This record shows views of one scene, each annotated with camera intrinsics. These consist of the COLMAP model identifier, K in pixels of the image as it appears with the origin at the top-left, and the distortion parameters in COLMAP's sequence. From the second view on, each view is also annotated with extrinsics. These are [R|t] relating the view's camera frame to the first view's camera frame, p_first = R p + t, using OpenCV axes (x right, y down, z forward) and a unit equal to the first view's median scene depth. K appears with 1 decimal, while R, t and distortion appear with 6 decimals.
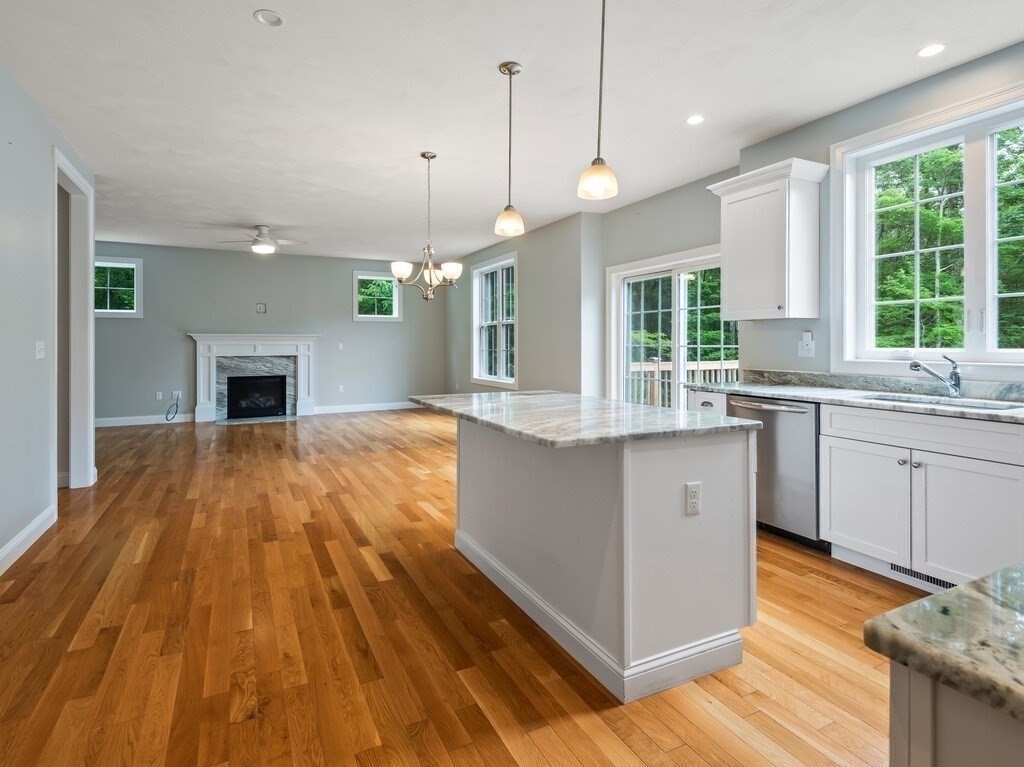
lens RADIAL K [[542.1, 0, 508.2], [0, 542.1, 339.4], [0, 0, 1]] dist [0.000737, 0.000069]
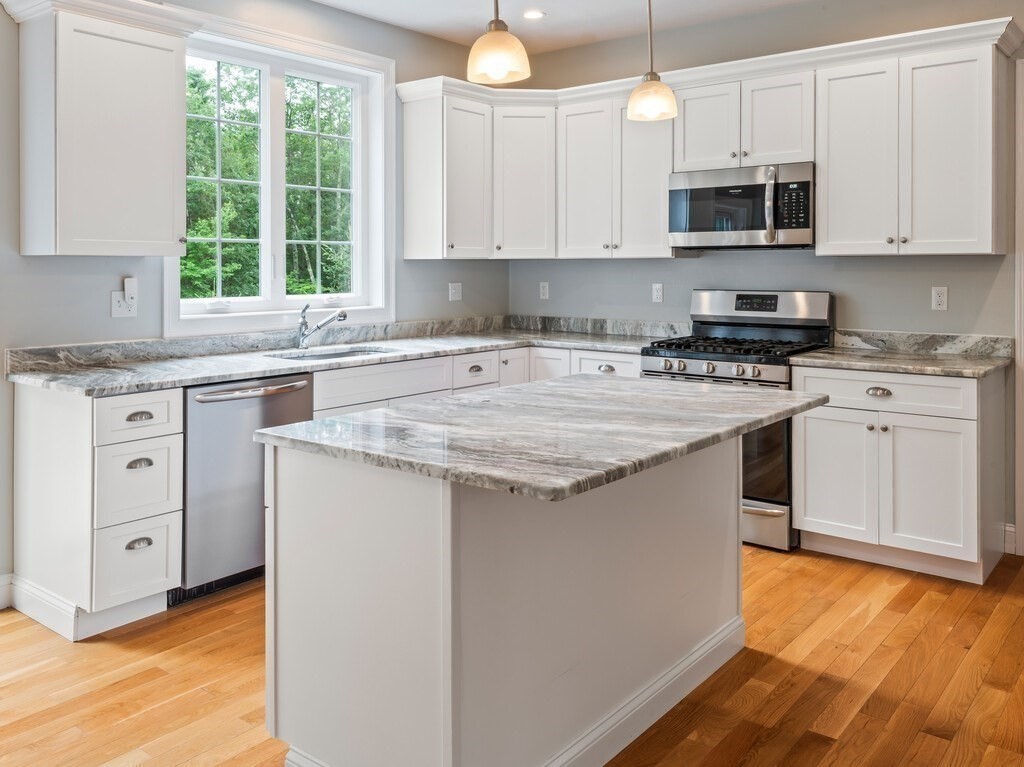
lens RADIAL K [[877.4, 0, 484.4], [0, 877.4, 277.5], [0, 0, 1]] dist [0.001952, 0.012883]
pose [[-0.409559, -0.007517, 0.912253, -0.583057], [-0.001779, 0.999971, 0.007441, -0.023262], [-0.912282, 0.001425, -0.409560, 1.125803]]
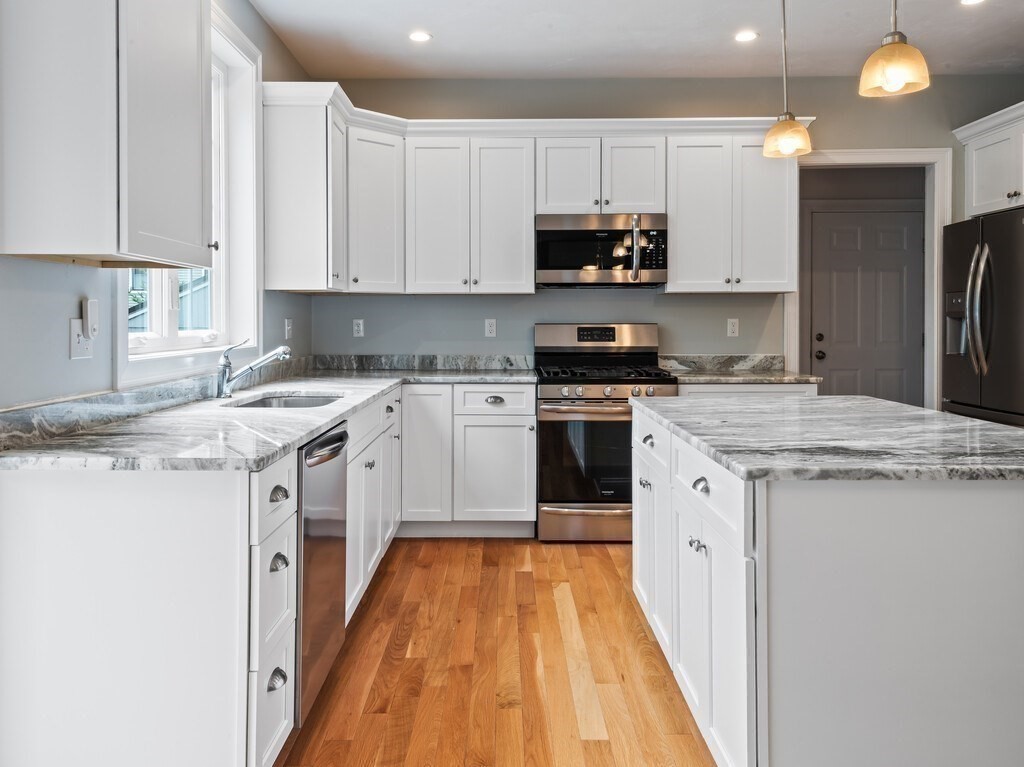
lens RADIAL K [[803.3, 0, 507.0], [0, 803.3, 332.7], [0, 0, 1]] dist [0.034257, 0.001551]
pose [[-0.896134, -0.002723, 0.443775, -0.008941], [0.002006, 0.999946, 0.010187, 0.007575], [-0.443779, 0.010019, -0.896080, 1.525878]]
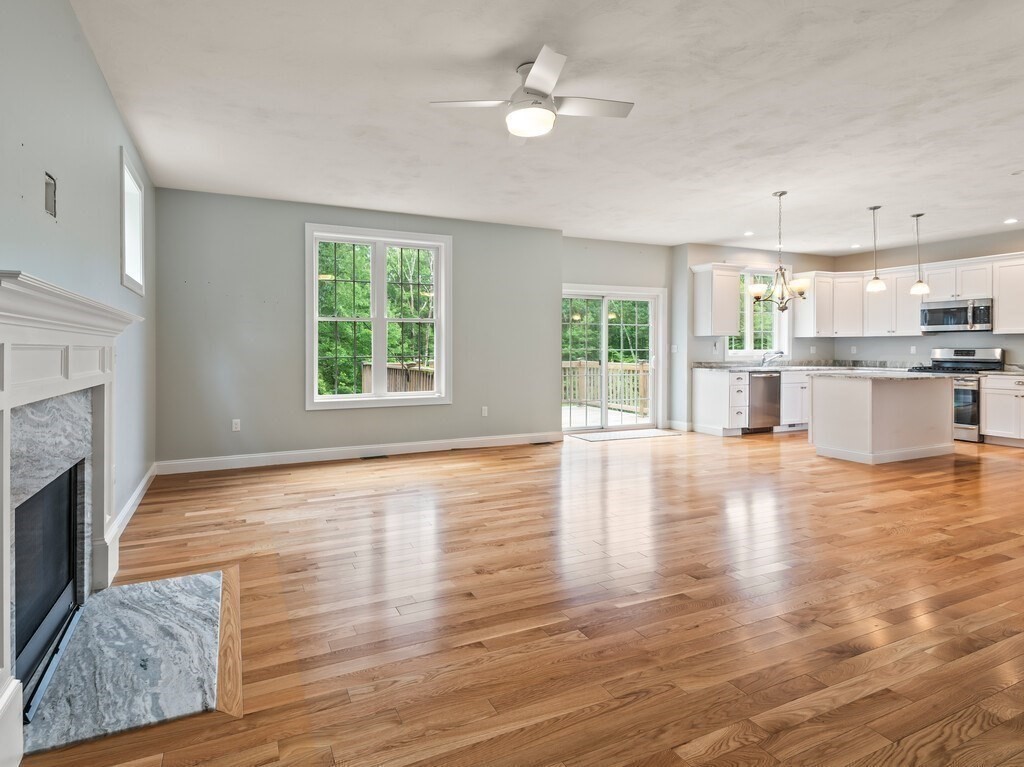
lens RADIAL K [[532.9, 0, 456.6], [0, 532.9, 354.8], [0, 0, 1]] dist [0.034439, -0.023215]
pose [[0.054431, -0.007284, 0.998491, -1.739660], [-0.004962, 0.999959, 0.007565, 0.026167], [-0.998505, -0.005367, 0.054393, 2.061375]]
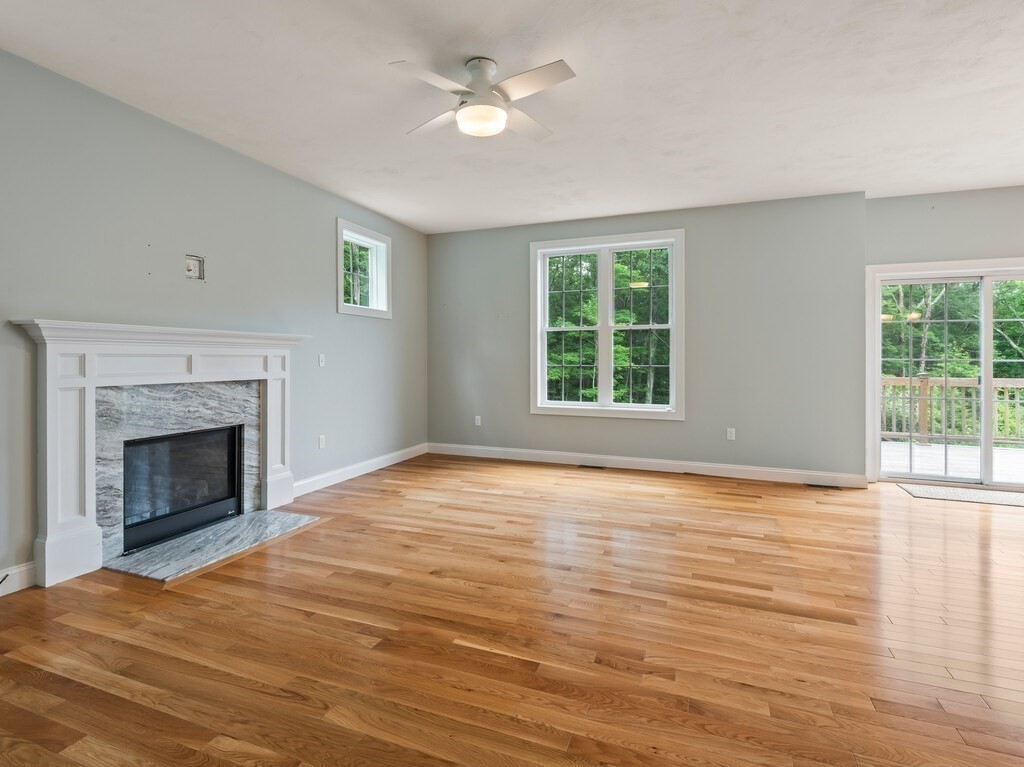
lens RADIAL K [[532.3, 0, 498.1], [0, 532.3, 358.2], [0, 0, 1]] dist [0.041055, -0.028643]
pose [[0.747945, 0.005409, 0.663739, -1.405584], [-0.009820, 0.999948, 0.002917, 0.021277], [-0.663688, -0.008699, 0.747959, 1.360641]]
